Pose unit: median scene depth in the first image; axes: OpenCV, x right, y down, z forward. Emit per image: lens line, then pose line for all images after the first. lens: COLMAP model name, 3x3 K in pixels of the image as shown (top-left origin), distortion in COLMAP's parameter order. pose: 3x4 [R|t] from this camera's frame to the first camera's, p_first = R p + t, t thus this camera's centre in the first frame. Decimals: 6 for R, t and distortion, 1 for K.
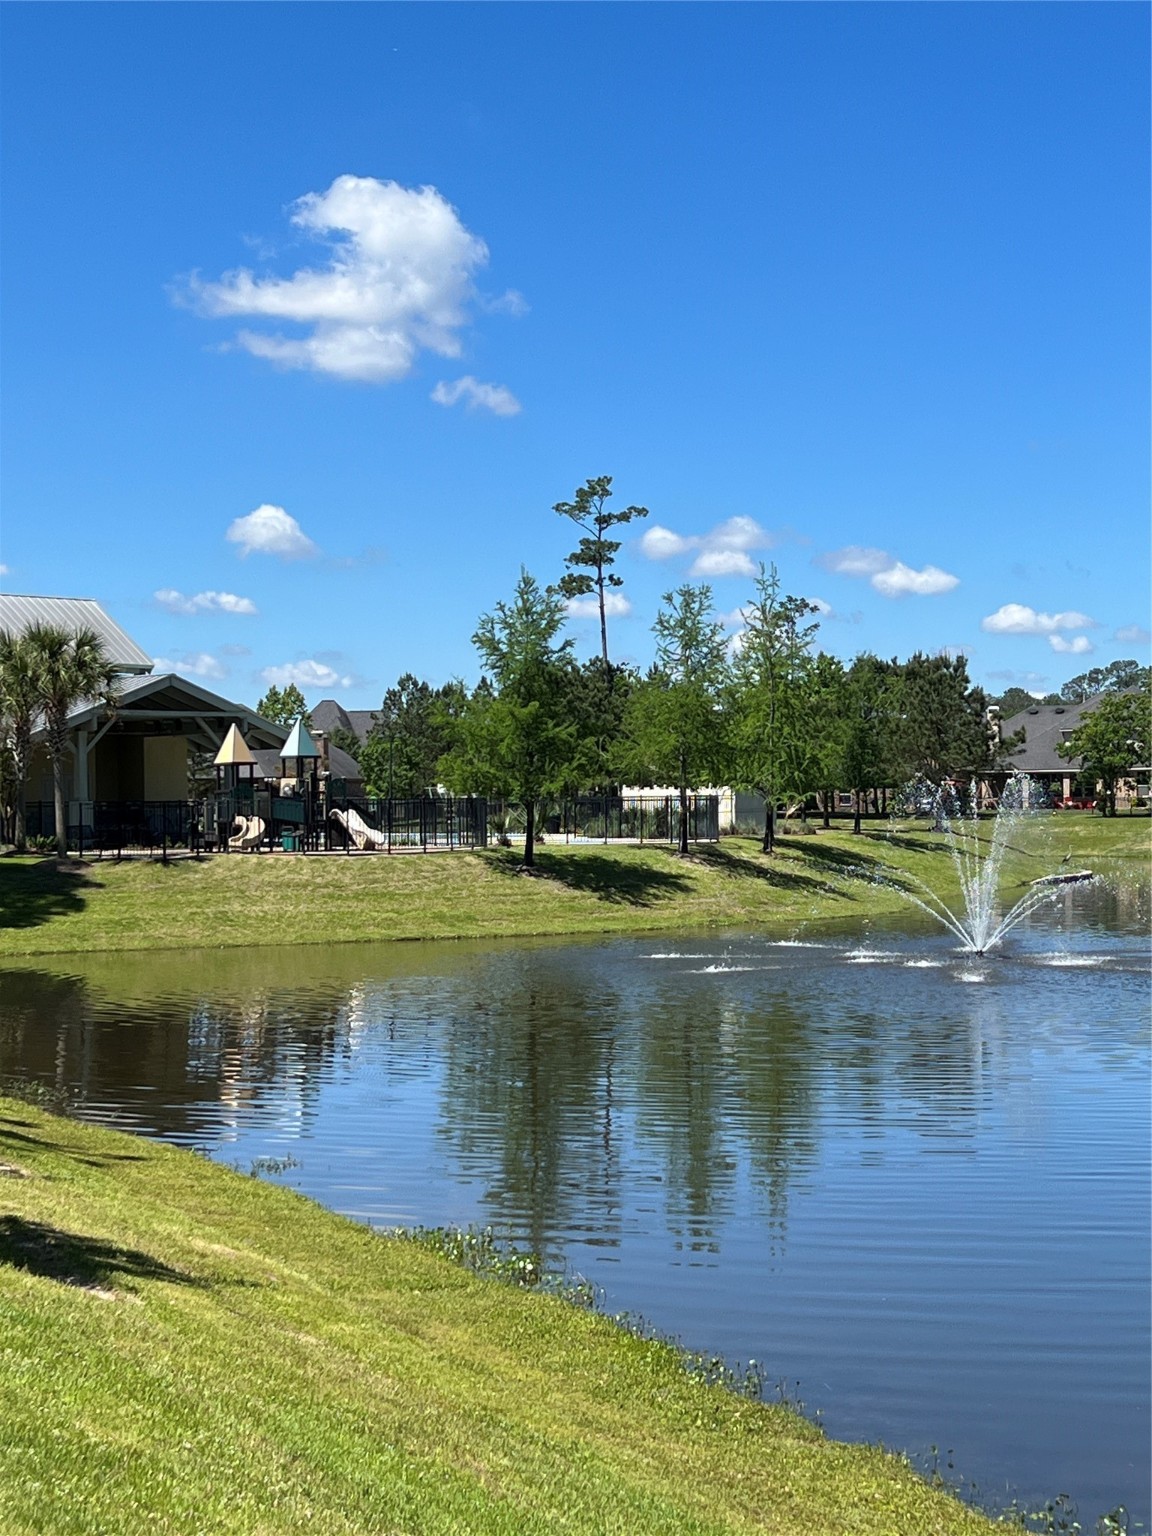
lens RADIAL K [[2556.5, 0, 574.7], [0, 2556.5, 768.1], [0, 0, 1]] dist [-0.004197, 0.000000]
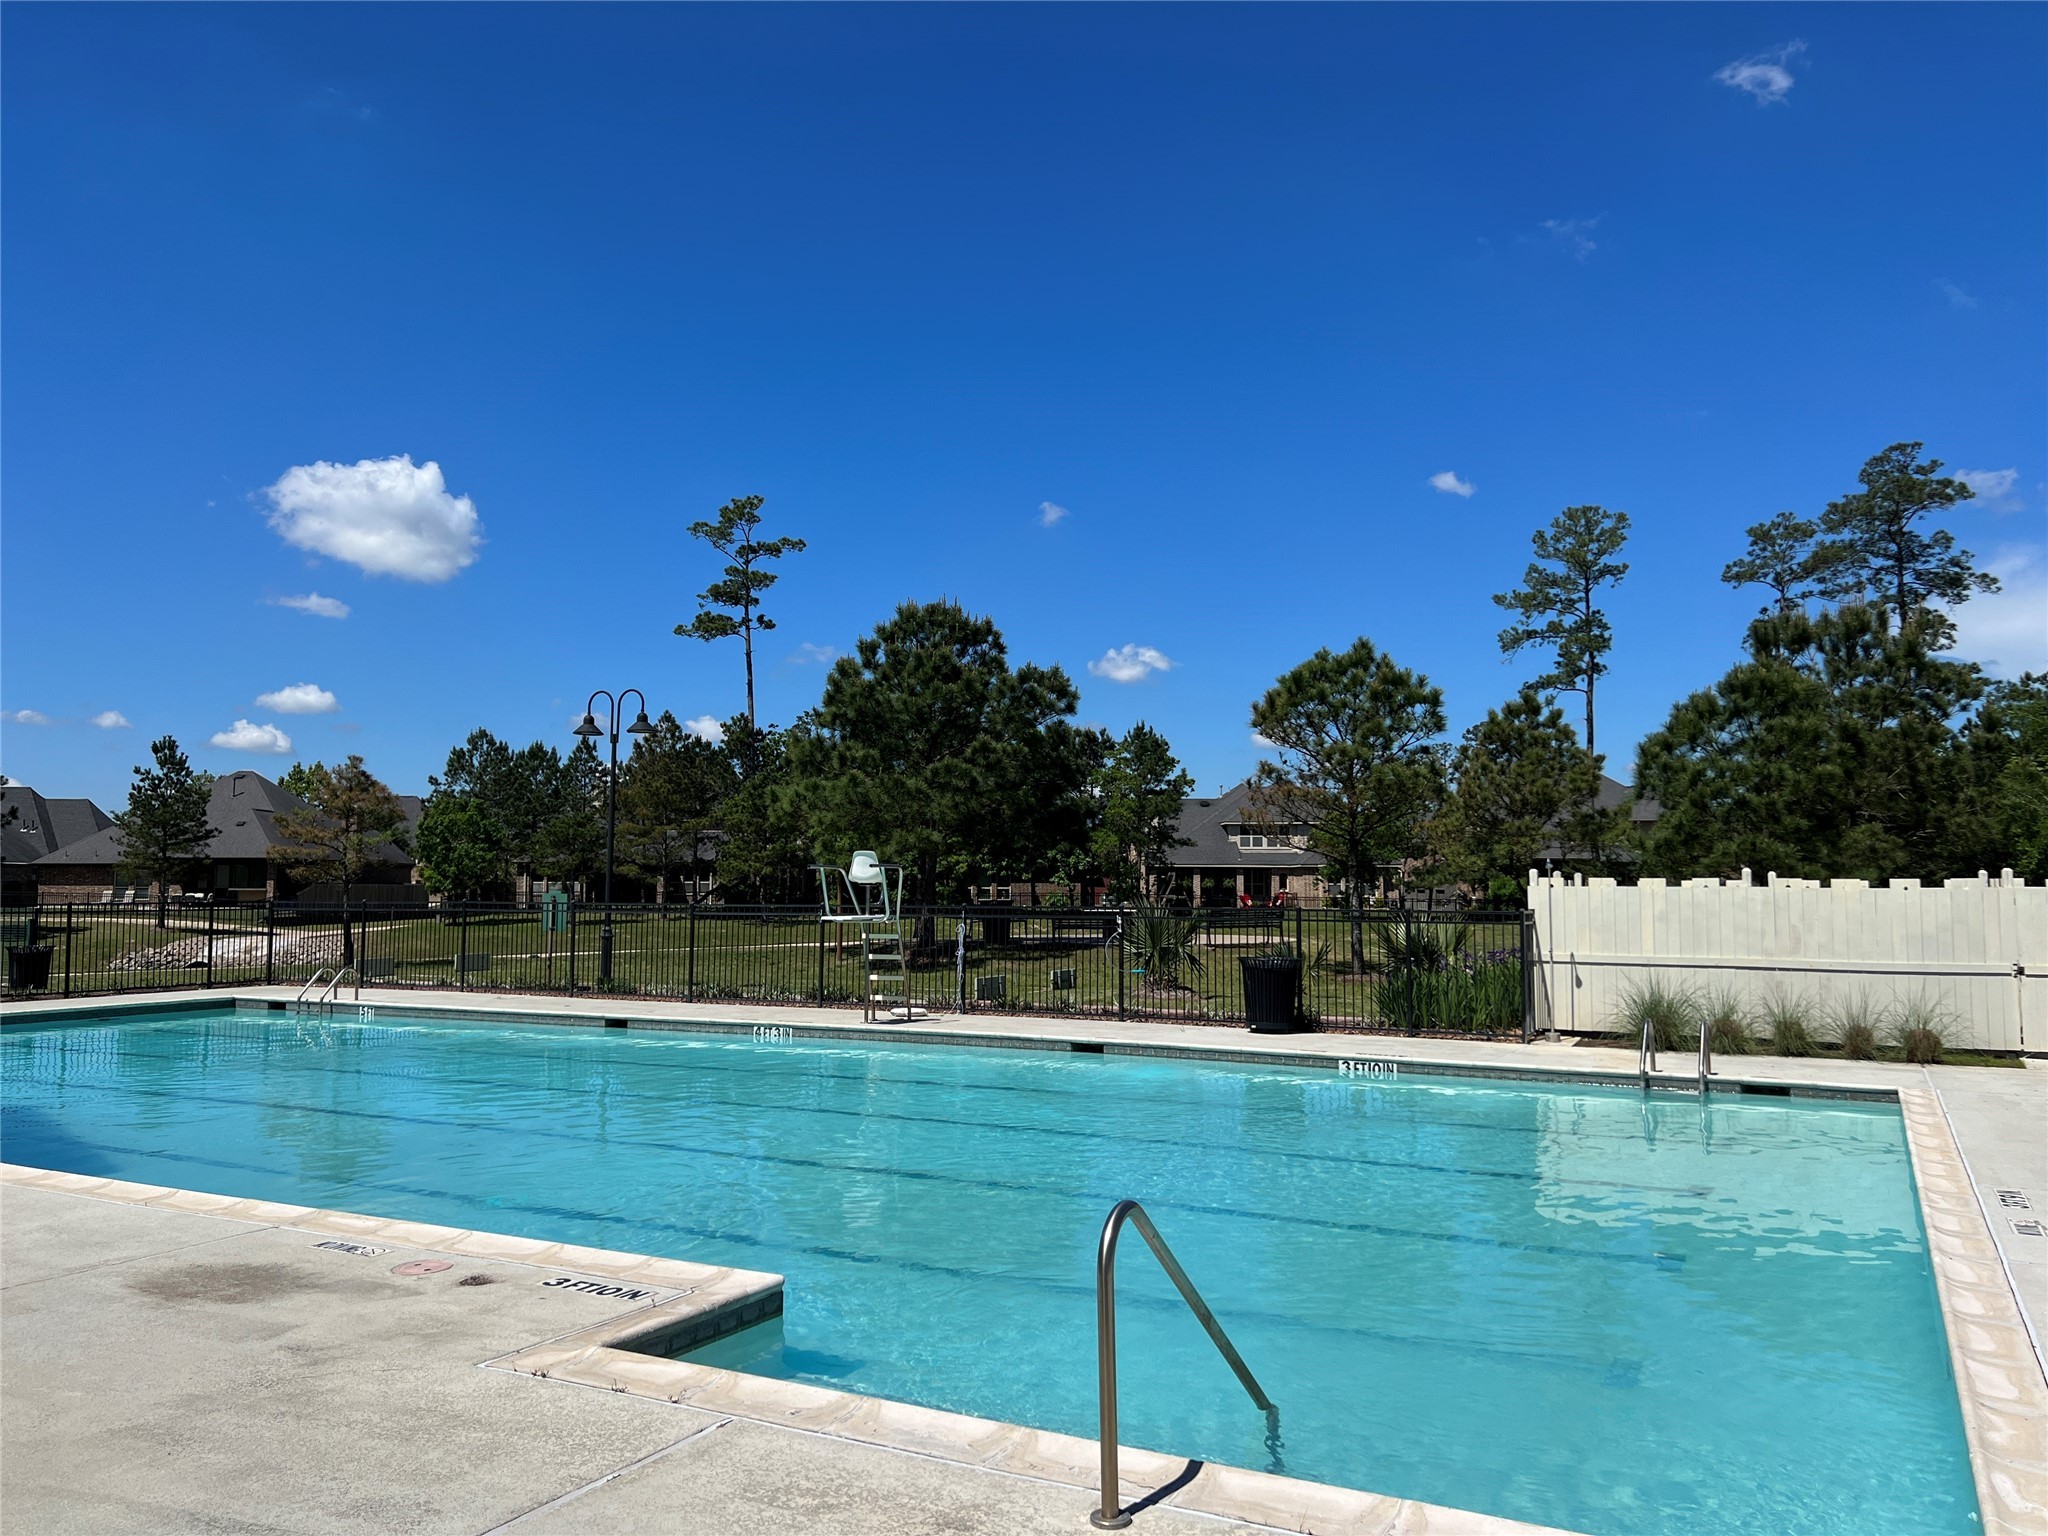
lens RADIAL K [[1530.0, 0, 1038.7], [0, 1530.0, 772.6], [0, 0, 1]] dist [0.047061, -0.002021]
pose [[0.946676, 0.038370, 0.319894, -0.055954], [-0.020219, 0.998001, -0.059871, 0.001859], [-0.321552, 0.050210, 0.945560, 0.508052]]
